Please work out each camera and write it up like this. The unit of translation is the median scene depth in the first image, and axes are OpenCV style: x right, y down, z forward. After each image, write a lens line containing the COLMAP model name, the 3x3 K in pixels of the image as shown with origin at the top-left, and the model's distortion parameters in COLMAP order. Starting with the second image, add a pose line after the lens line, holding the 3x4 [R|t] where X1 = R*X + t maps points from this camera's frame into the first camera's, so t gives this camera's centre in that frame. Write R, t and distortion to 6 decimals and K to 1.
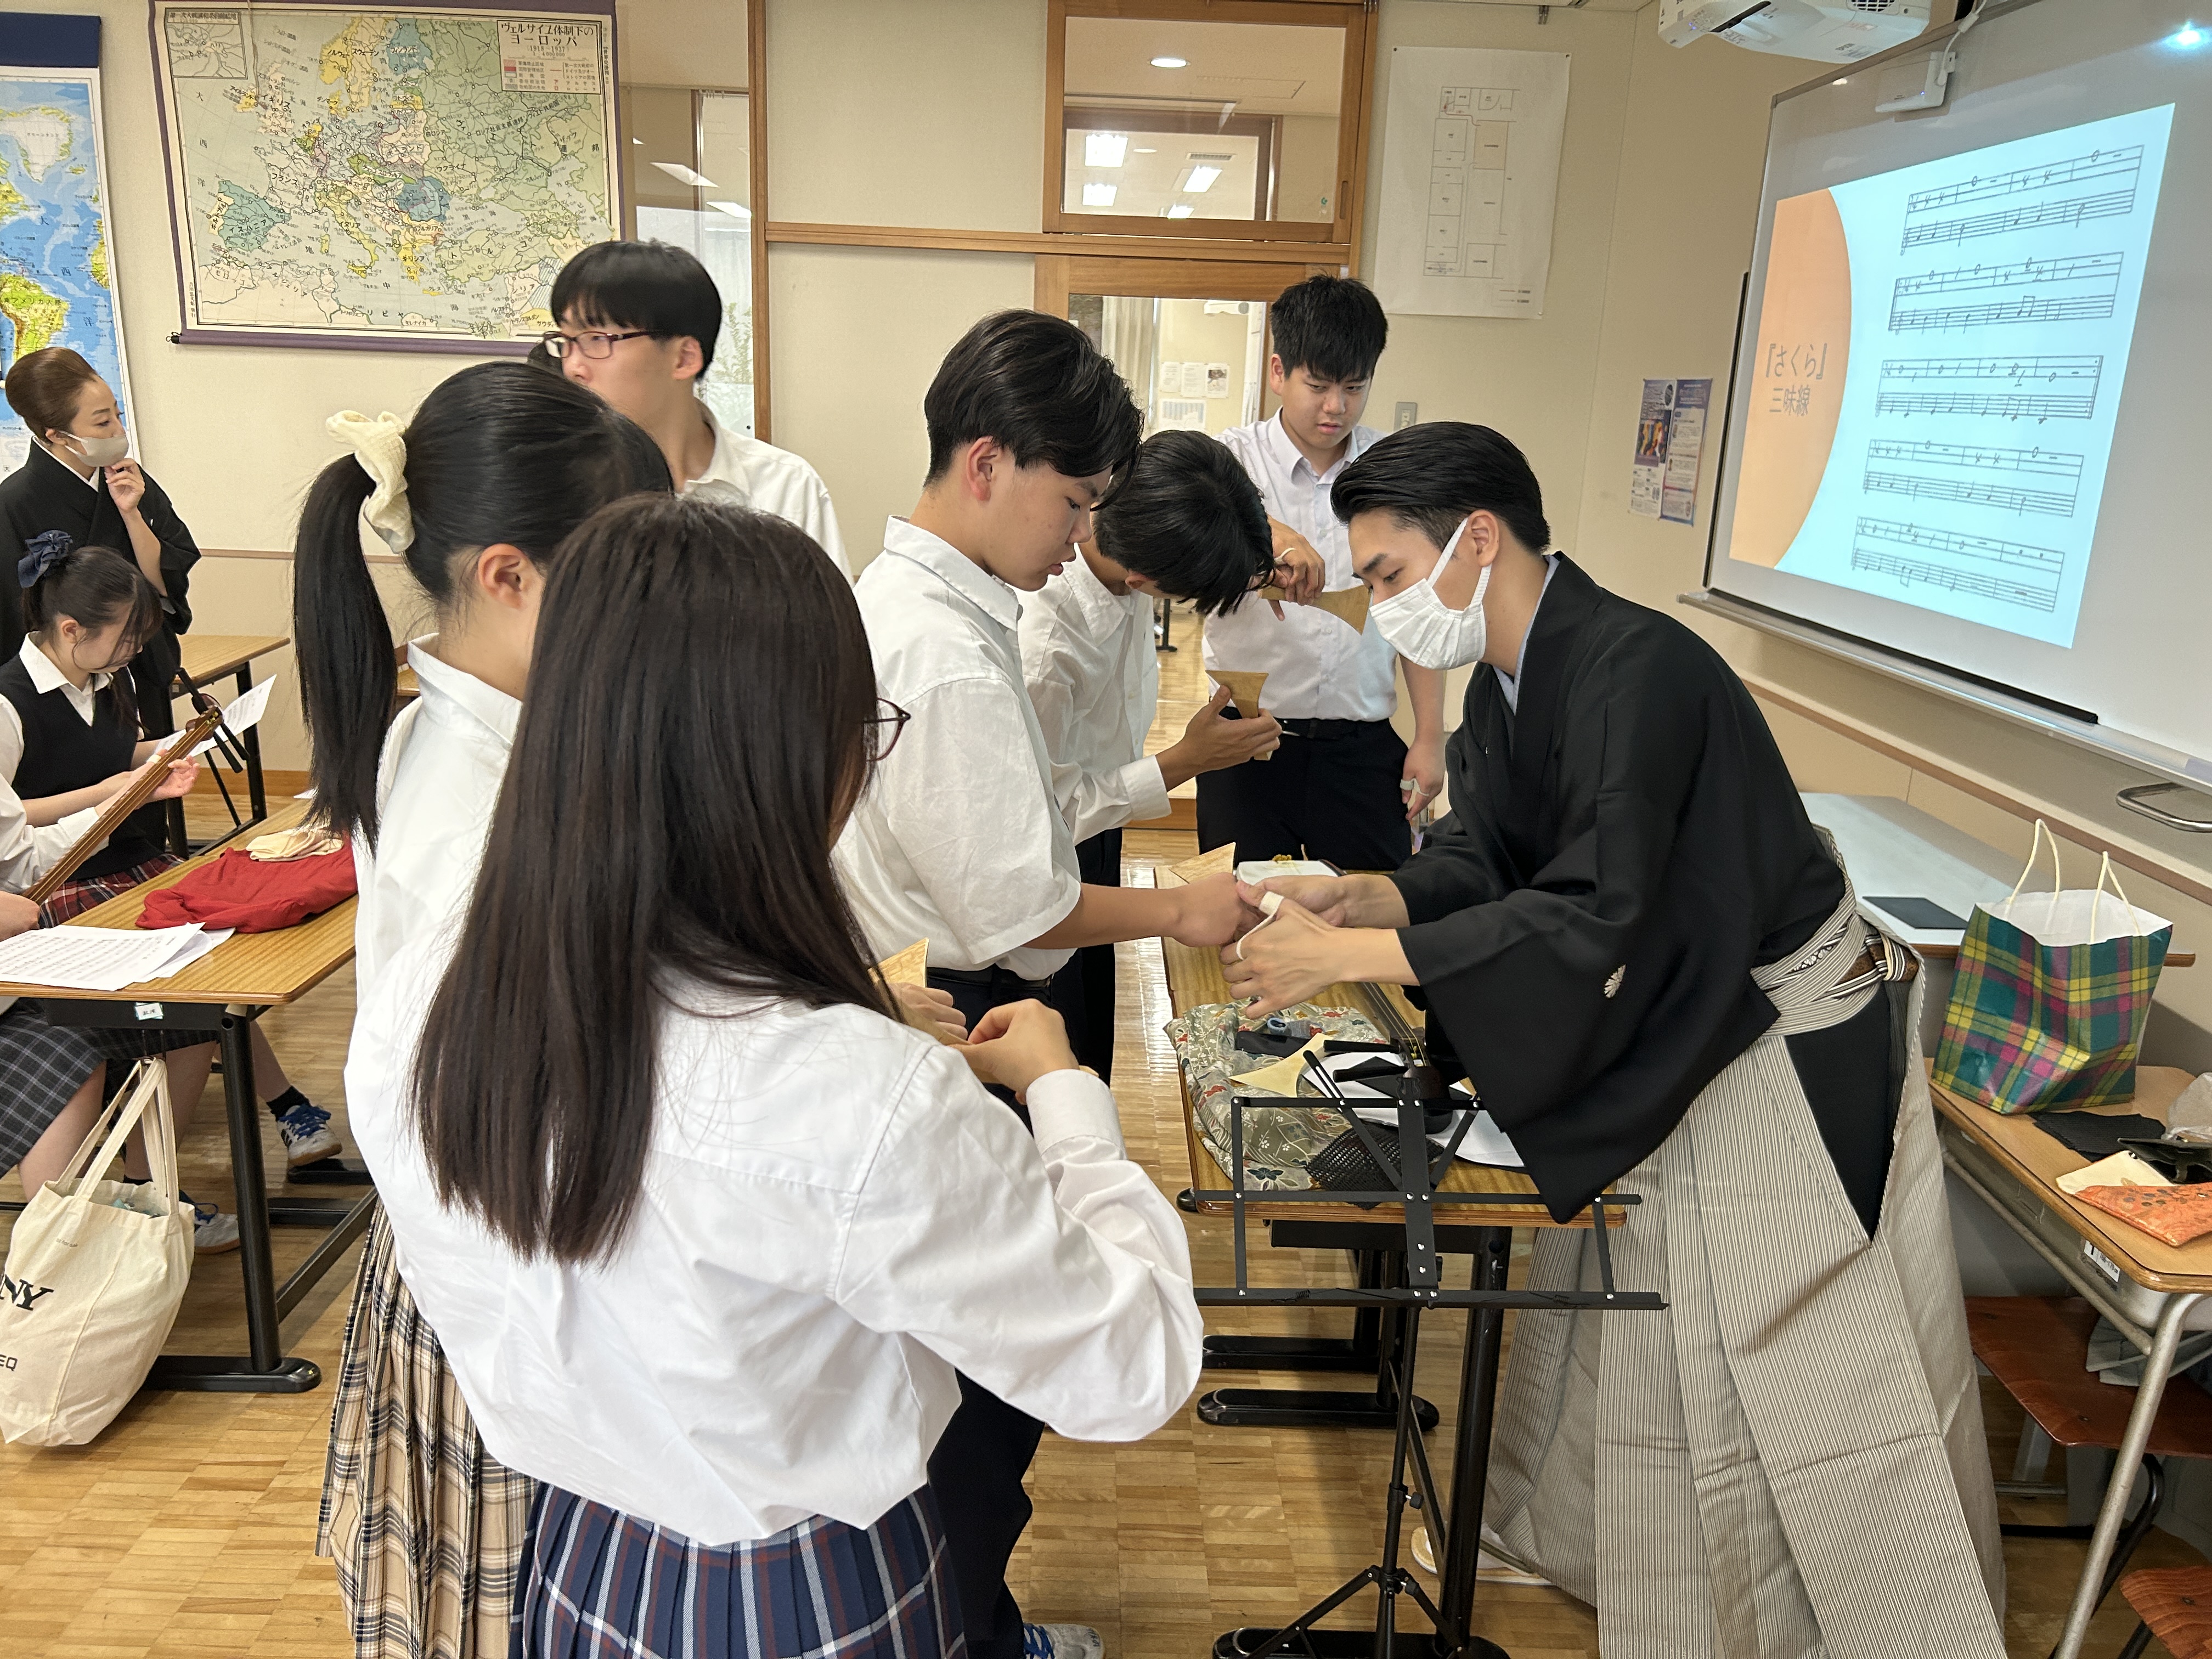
lens RADIAL K [[1693.4, 0, 1106.0], [0, 1693.4, 829.5], [0, 0, 1]] dist [0.034556, -0.003514]
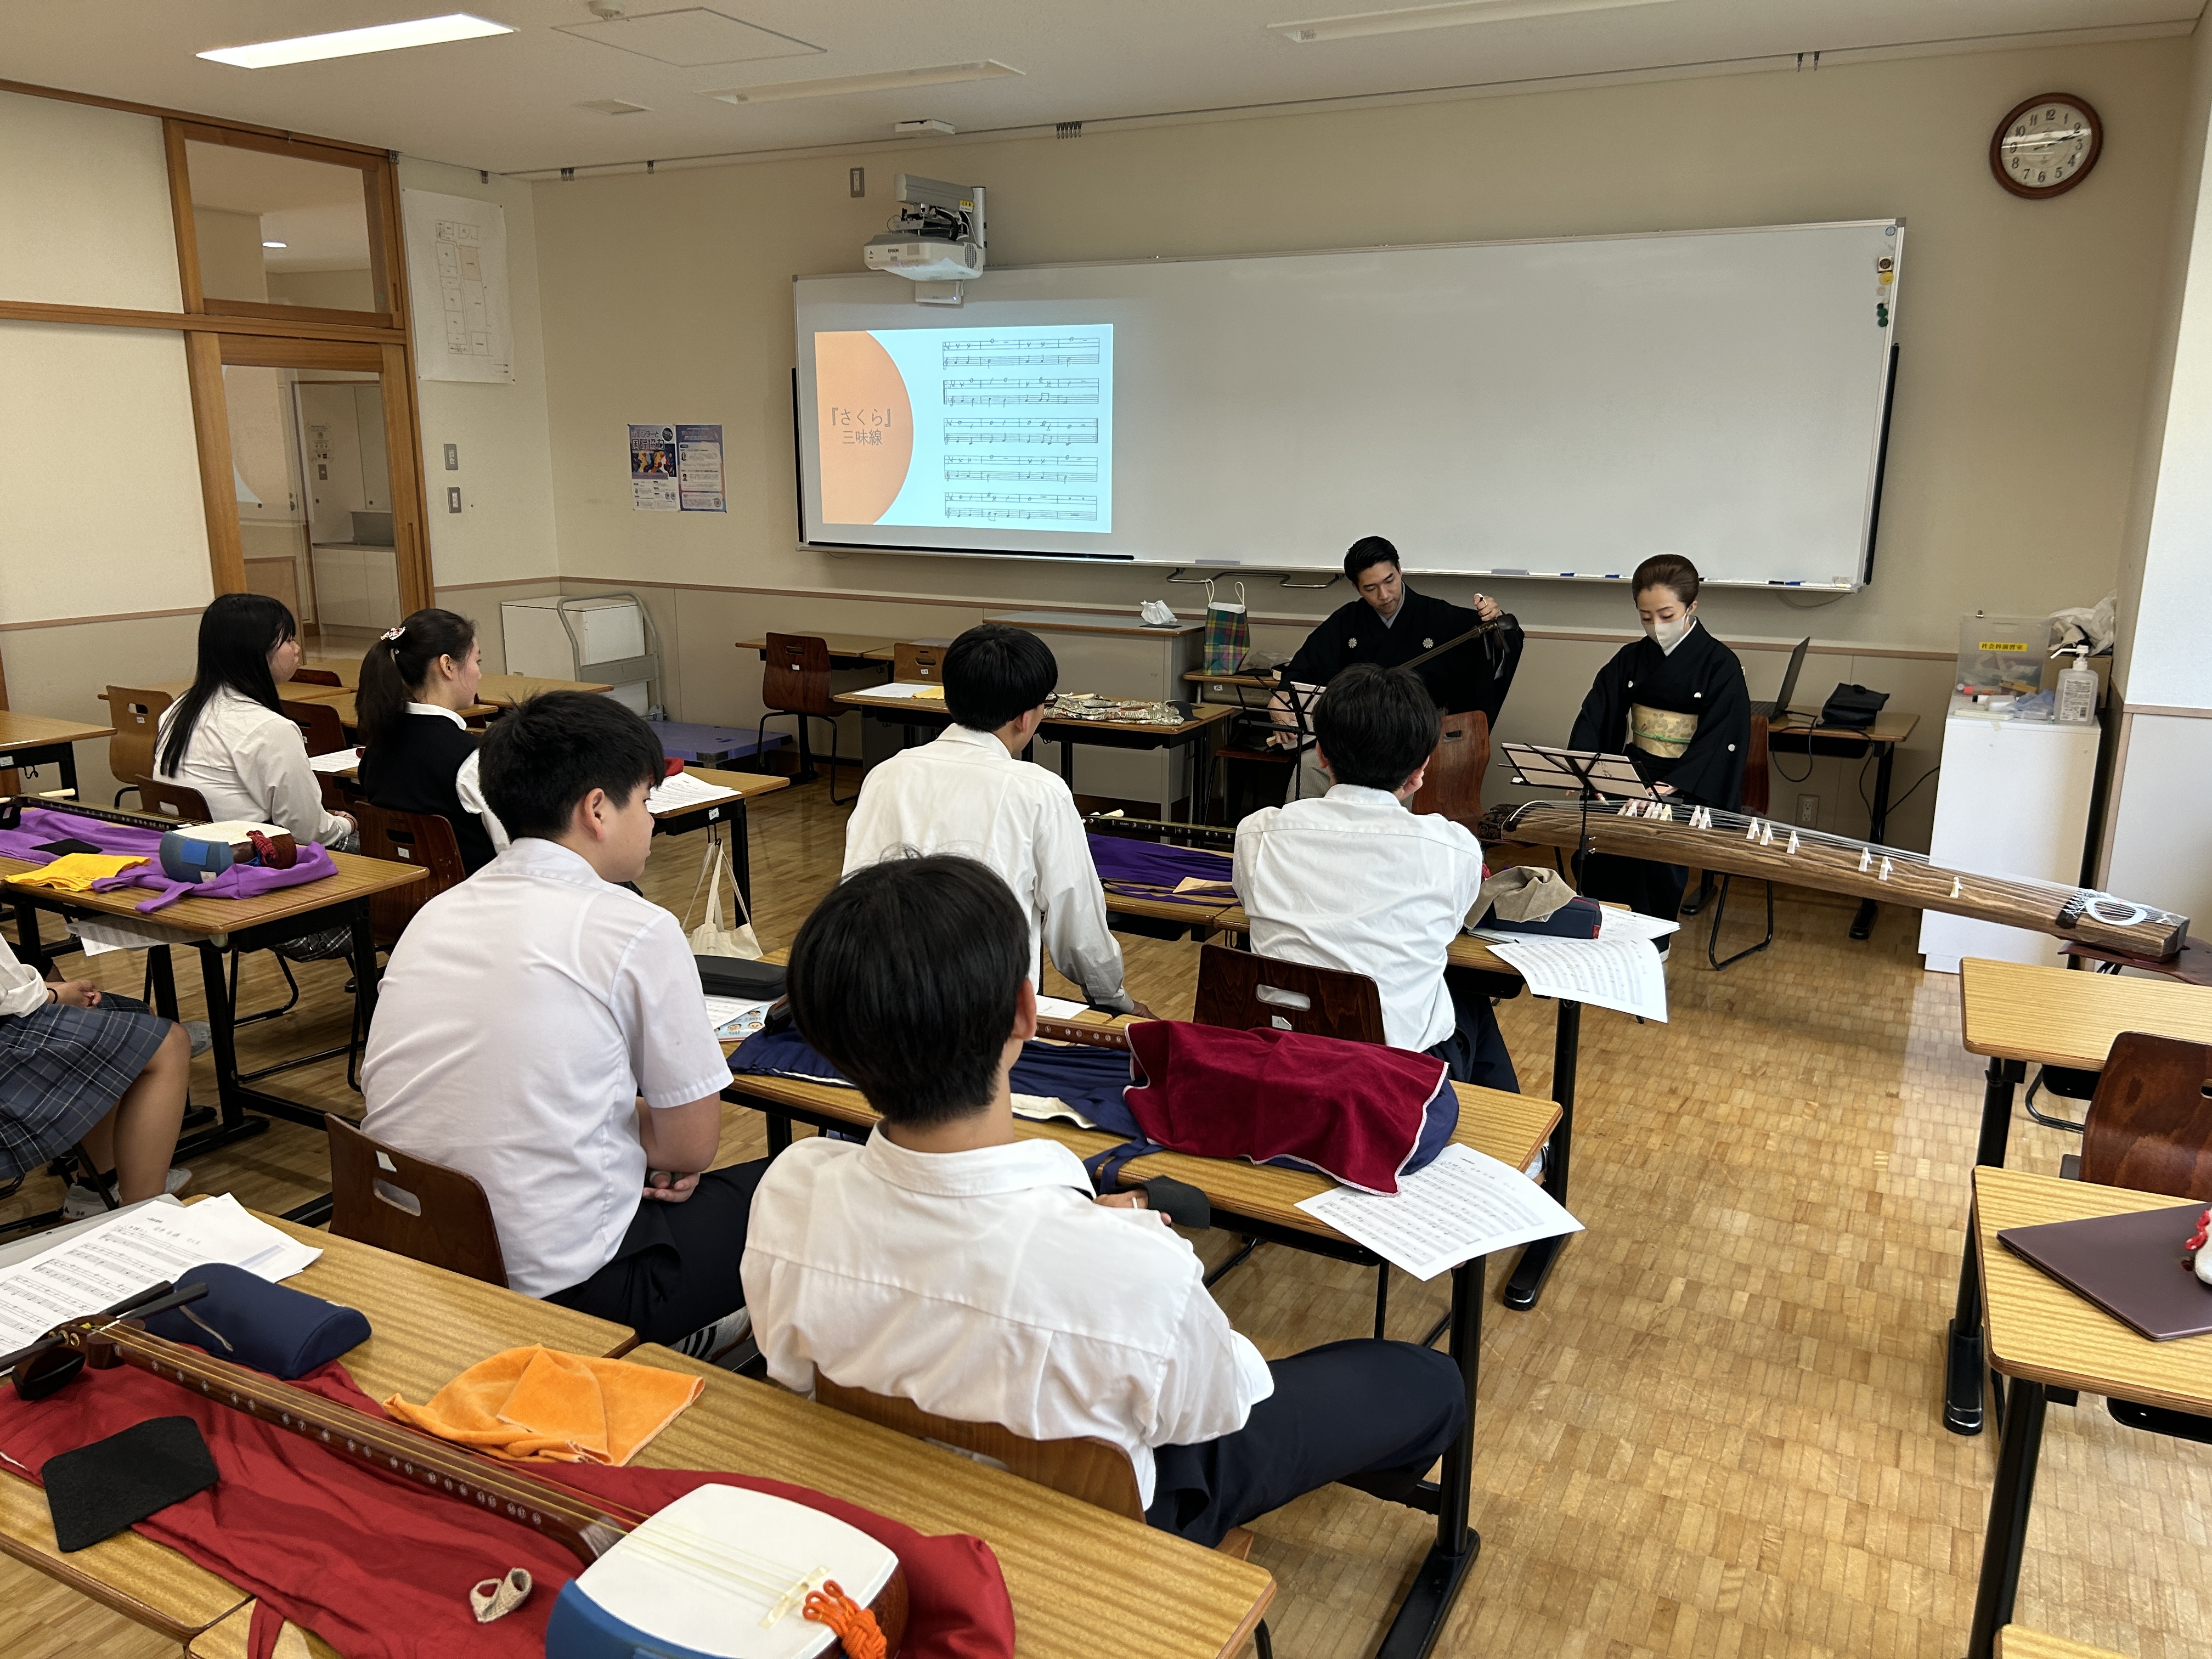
lens RADIAL K [[1693.4, 0, 1106.0], [0, 1693.4, 829.5], [0, 0, 1]] dist [0.034556, -0.003514]
pose [[0.475996, -0.228947, 0.849124, -1.082630], [0.238217, 0.962990, 0.126110, 0.000703], [-0.846570, 0.142248, 0.512918, -0.145281]]
